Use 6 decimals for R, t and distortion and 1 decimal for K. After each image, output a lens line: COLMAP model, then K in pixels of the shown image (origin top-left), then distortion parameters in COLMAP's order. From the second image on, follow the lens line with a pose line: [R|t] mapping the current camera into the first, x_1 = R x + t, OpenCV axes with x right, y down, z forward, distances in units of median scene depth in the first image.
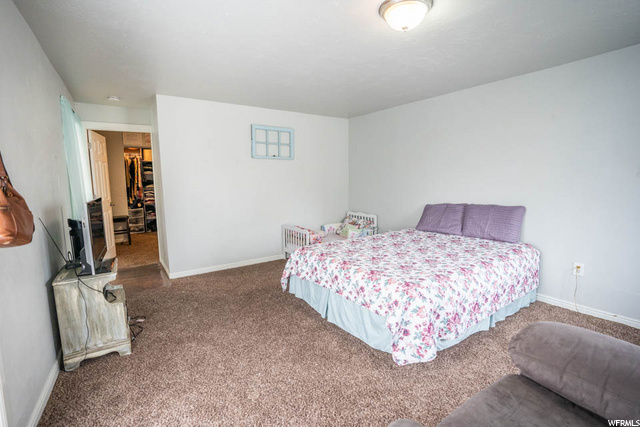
lens RADIAL K [[296.7, 0, 316.6], [0, 296.7, 211.9], [0, 0, 1]] dist [-0.073777, 0.029288]
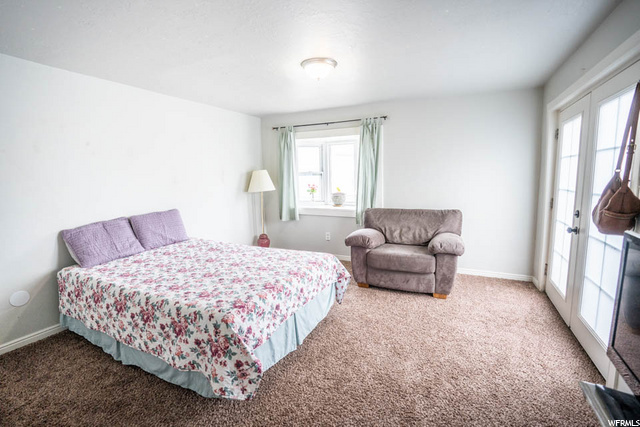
lens RADIAL K [[296.7, 0, 316.6], [0, 296.7, 211.9], [0, 0, 1]] dist [-0.073777, 0.029288]
pose [[-0.509374, -0.091111, 0.855709, -0.558206], [0.114566, 0.978348, 0.172366, -0.139675], [-0.852885, 0.185834, -0.487906, 1.056652]]
